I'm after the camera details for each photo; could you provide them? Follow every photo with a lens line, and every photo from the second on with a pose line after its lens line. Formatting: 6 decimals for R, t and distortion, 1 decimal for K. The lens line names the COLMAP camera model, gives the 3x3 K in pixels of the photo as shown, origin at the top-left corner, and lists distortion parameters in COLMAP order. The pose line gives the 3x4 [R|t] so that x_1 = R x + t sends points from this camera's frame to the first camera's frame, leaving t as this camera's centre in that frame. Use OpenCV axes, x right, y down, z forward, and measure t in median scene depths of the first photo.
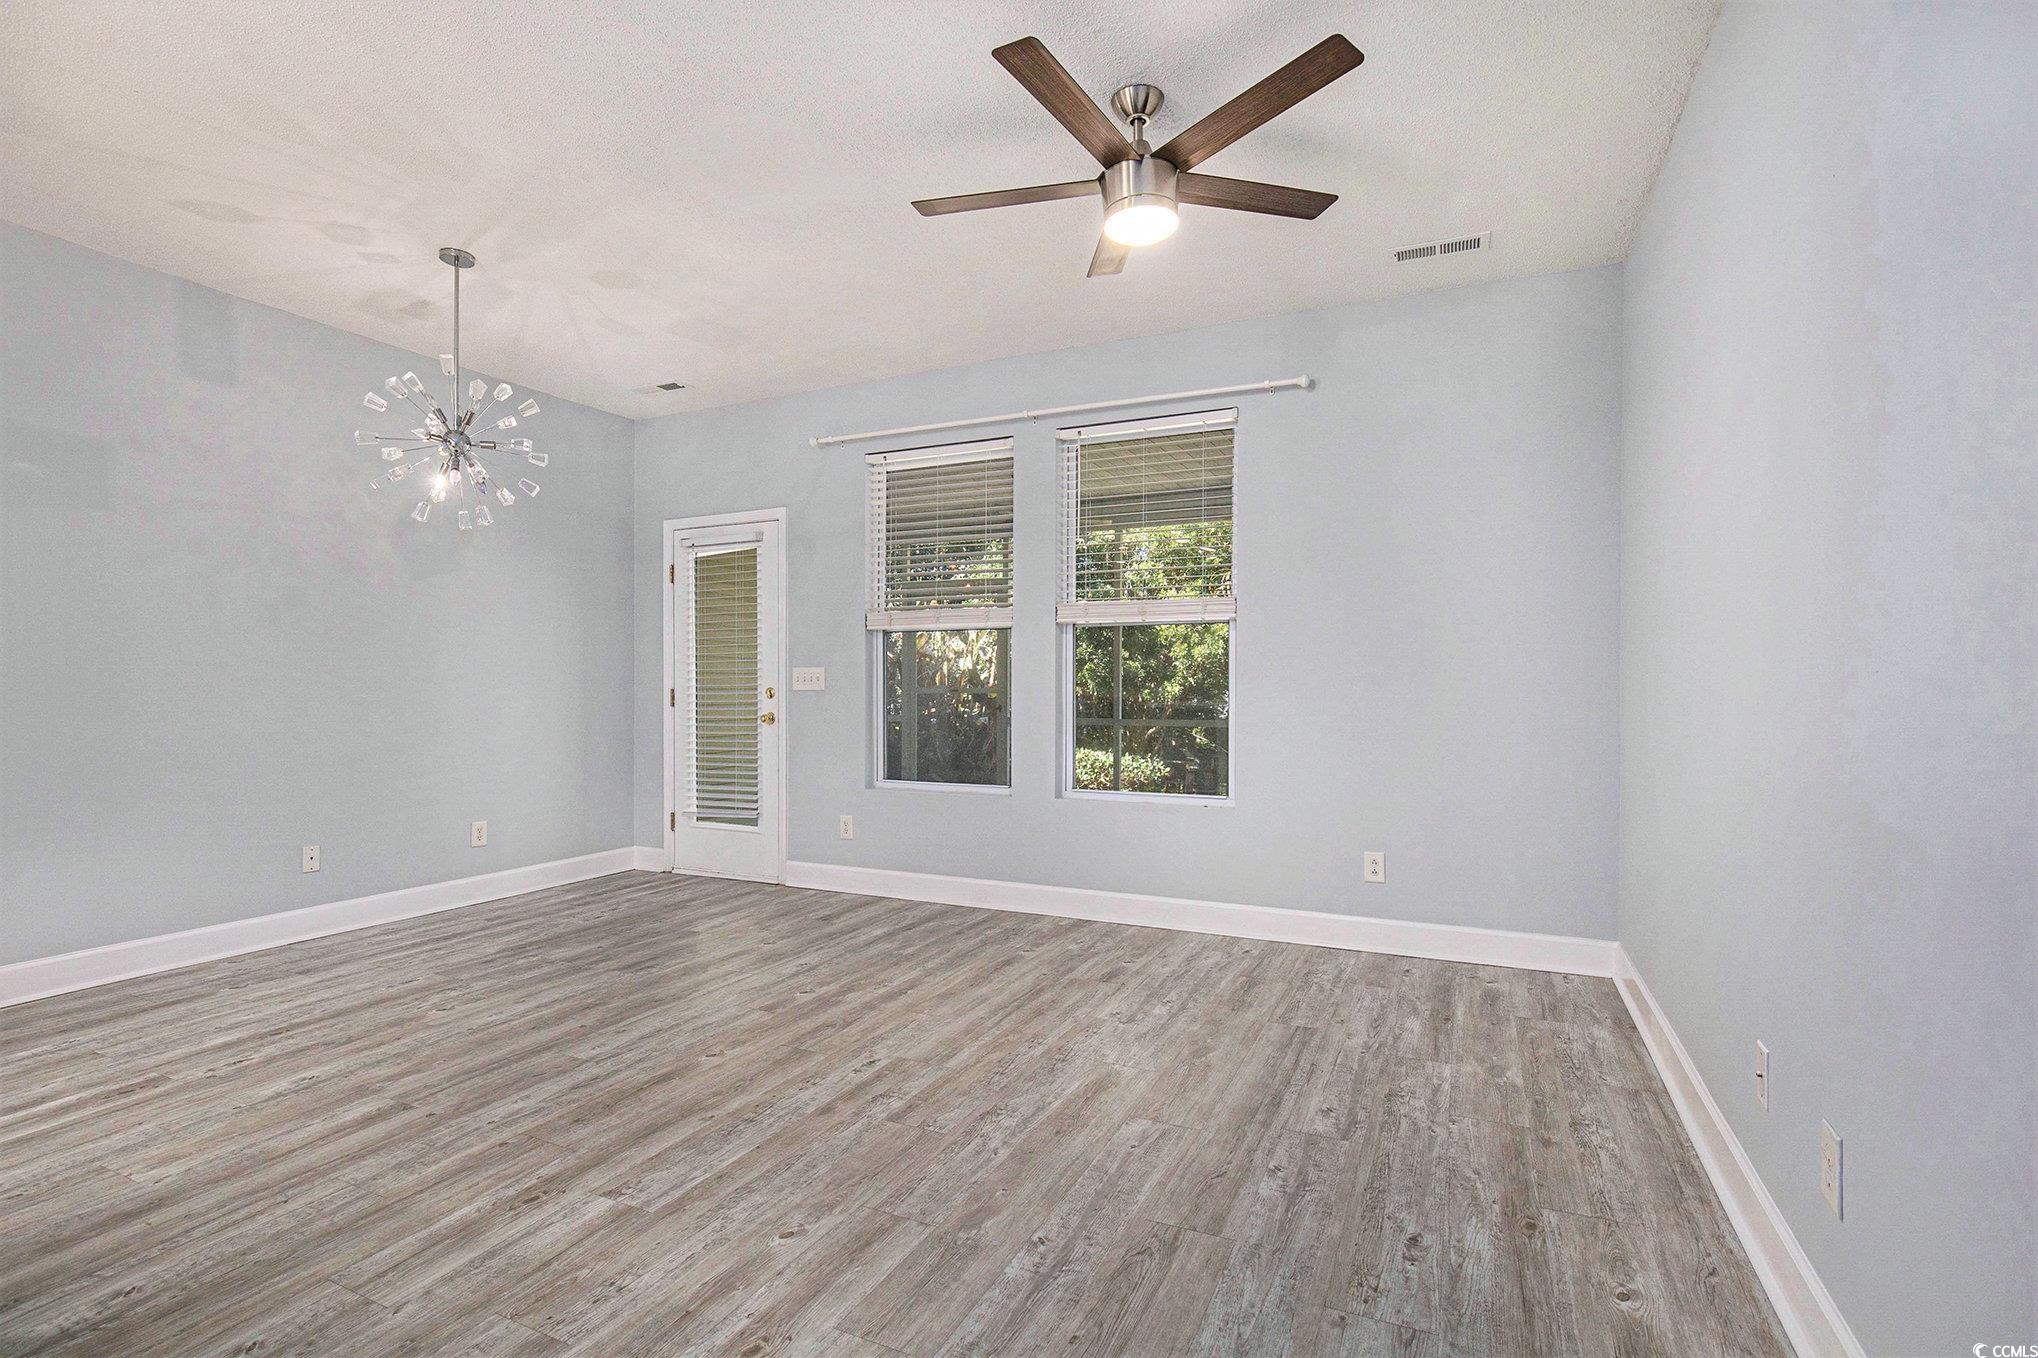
lens RADIAL K [[945.6, 0, 1053.3], [0, 945.6, 715.8], [0, 0, 1]] dist [-0.028952, 0.005698]
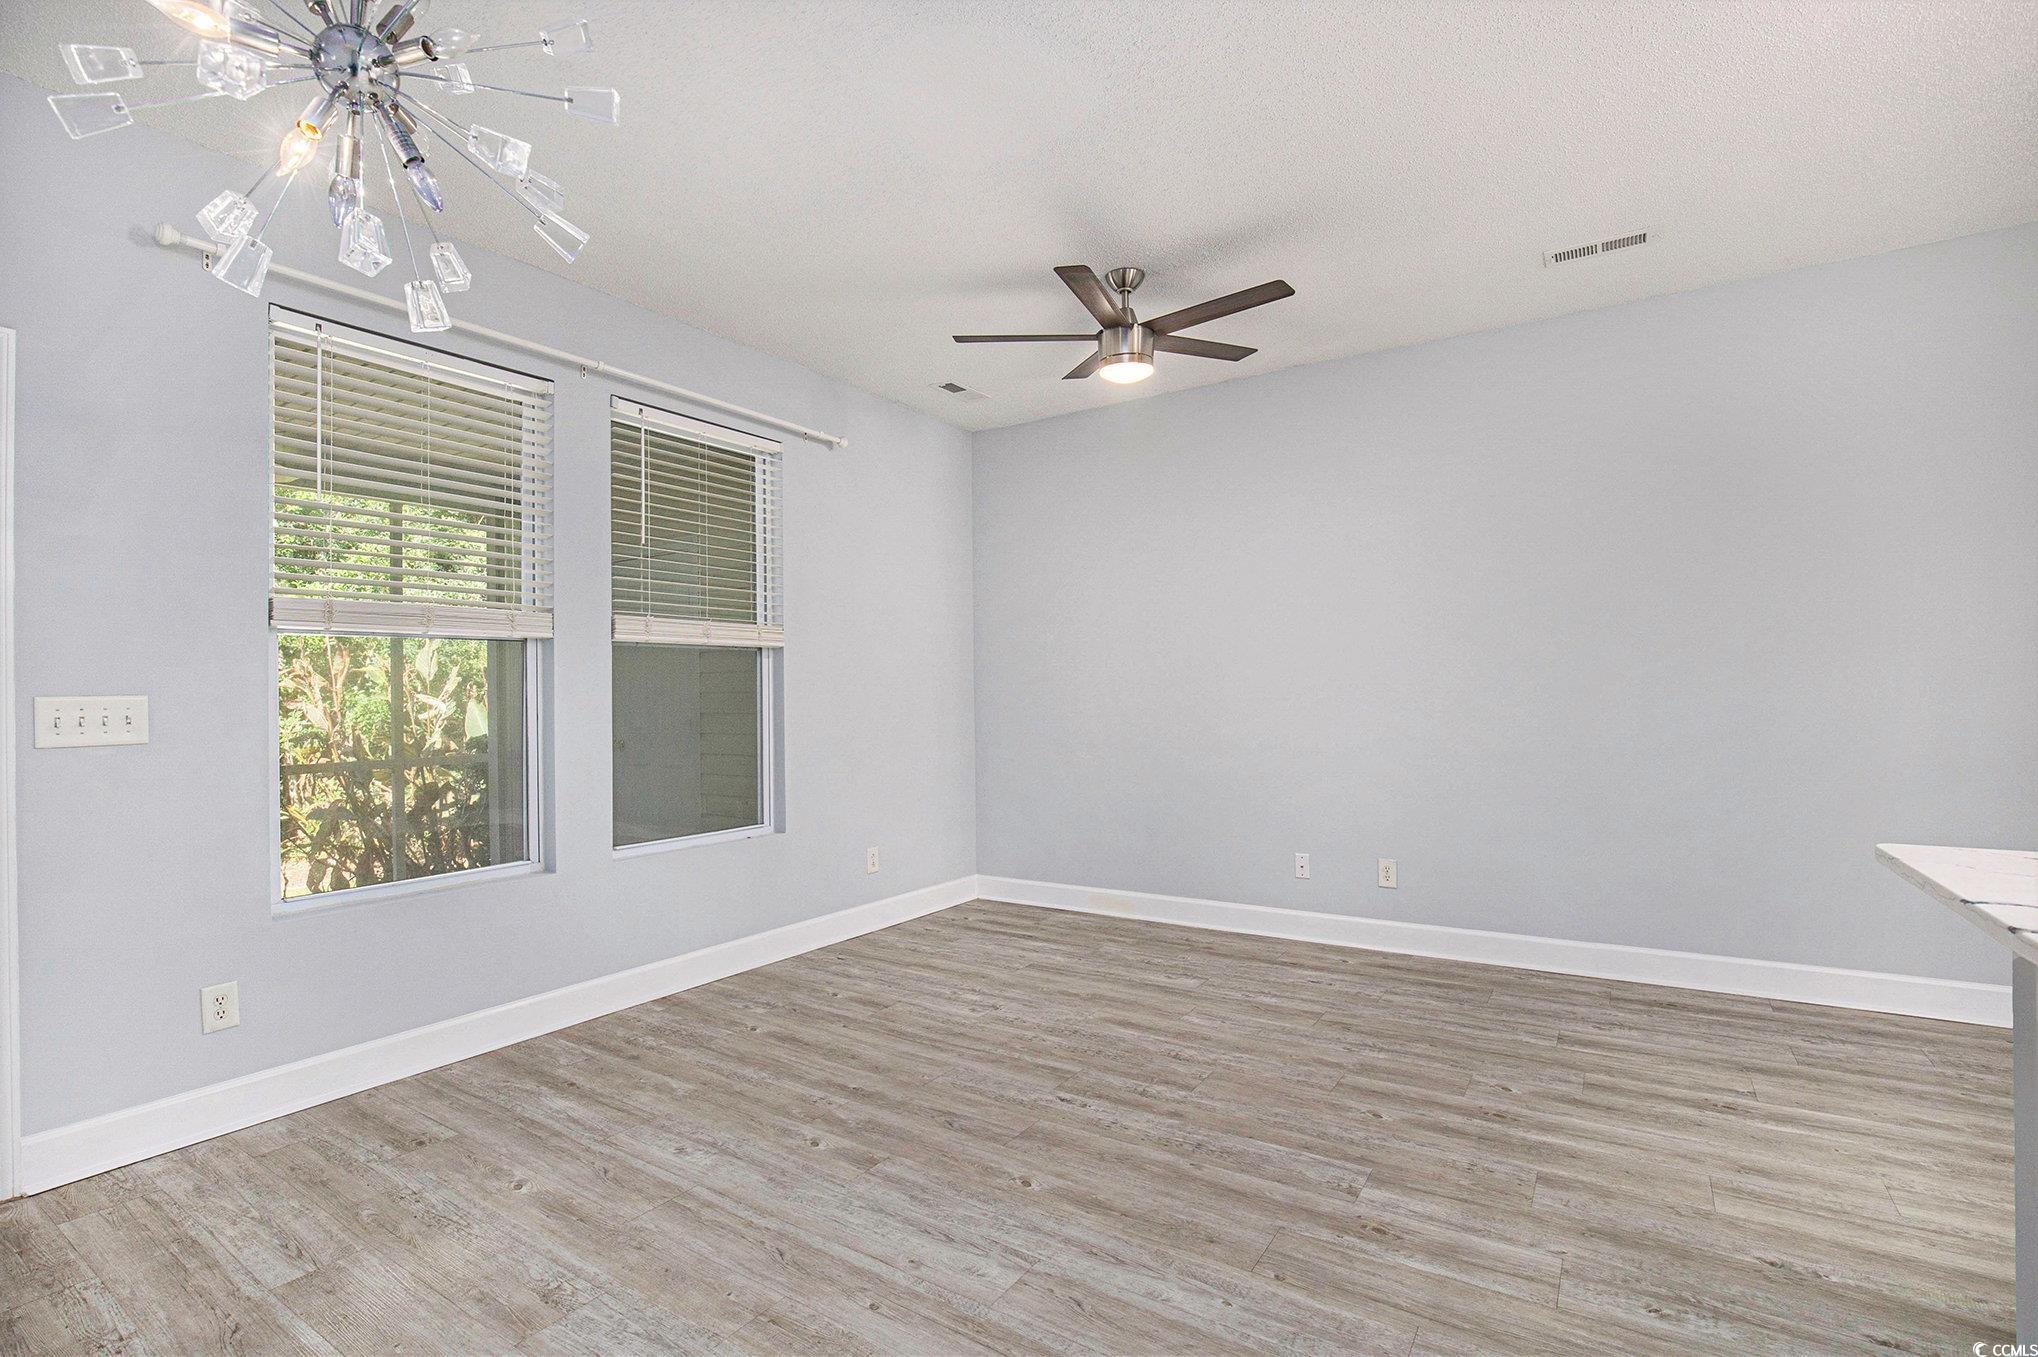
lens RADIAL K [[945.6, 0, 1044.9], [0, 945.6, 677.5], [0, 0, 1]] dist [-0.028952, 0.005698]
pose [[0.141456, 0.008383, 0.989909, -0.977533], [0.041751, 0.999024, -0.014426, -0.051227], [-0.989064, 0.043370, 0.140968, 0.715622]]
